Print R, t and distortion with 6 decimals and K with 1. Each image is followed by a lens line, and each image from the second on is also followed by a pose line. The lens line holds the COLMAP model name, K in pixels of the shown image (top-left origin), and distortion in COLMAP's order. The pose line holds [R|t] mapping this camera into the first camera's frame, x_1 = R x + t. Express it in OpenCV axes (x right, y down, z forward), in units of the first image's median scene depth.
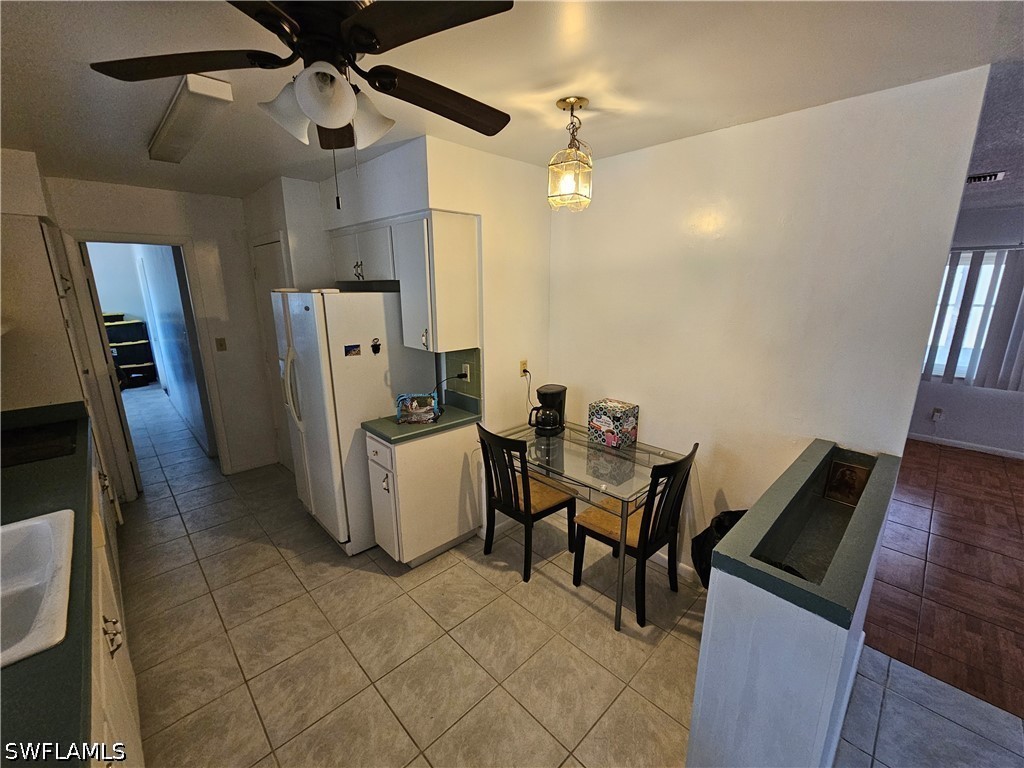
lens RADIAL K [[420.4, 0, 517.7], [0, 420.4, 386.5], [0, 0, 1]] dist [-0.001272, 0.000394]
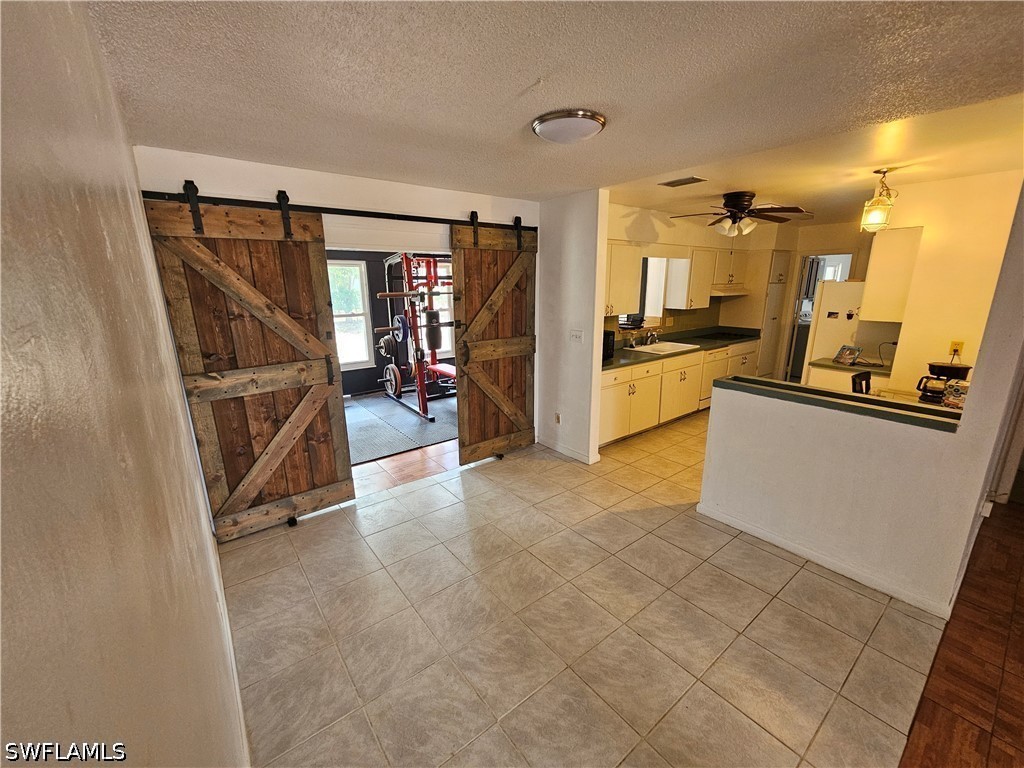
lens RADIAL K [[420.4, 0, 512.4], [0, 420.4, 385.2], [0, 0, 1]] dist [-0.001272, 0.000394]
pose [[-0.118001, 0.241077, -0.963306, 1.454630], [-0.224746, 0.938427, 0.262381, 0.026534], [0.967246, 0.247460, -0.056555, -0.105877]]
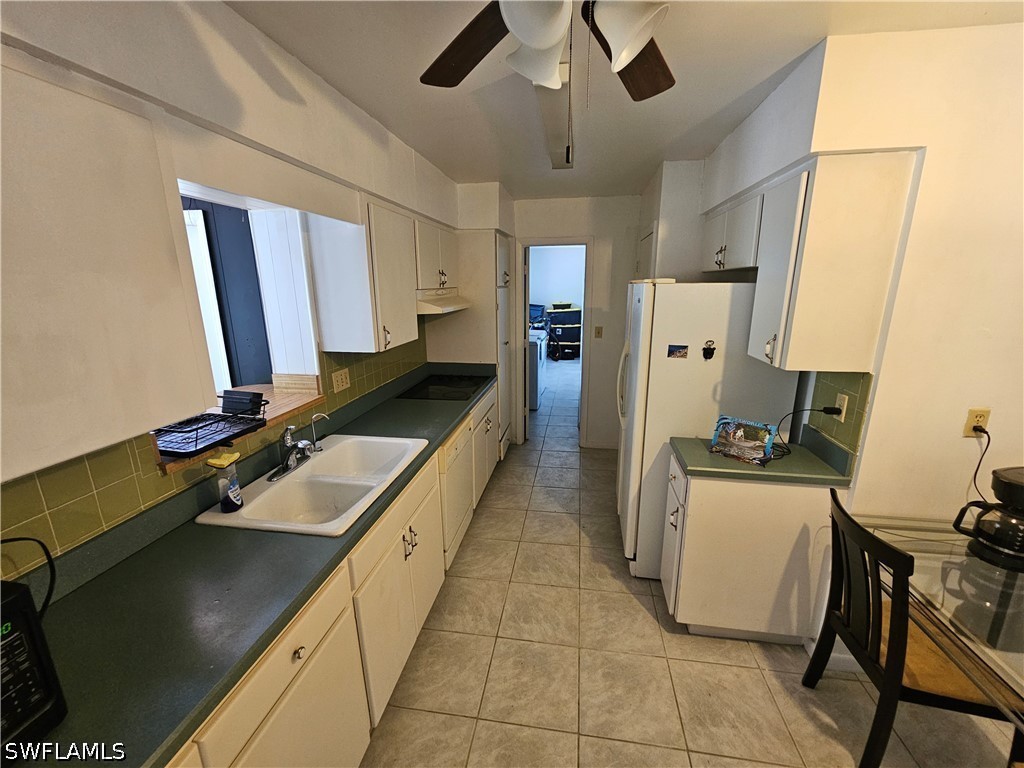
lens RADIAL K [[420.4, 0, 513.4], [0, 420.4, 387.5], [0, 0, 1]] dist [-0.001272, 0.000394]
pose [[0.592905, 0.189652, -0.782621, 0.084167], [-0.182097, 0.978273, 0.099110, -0.037498], [0.784414, 0.083750, 0.614558, 0.219542]]
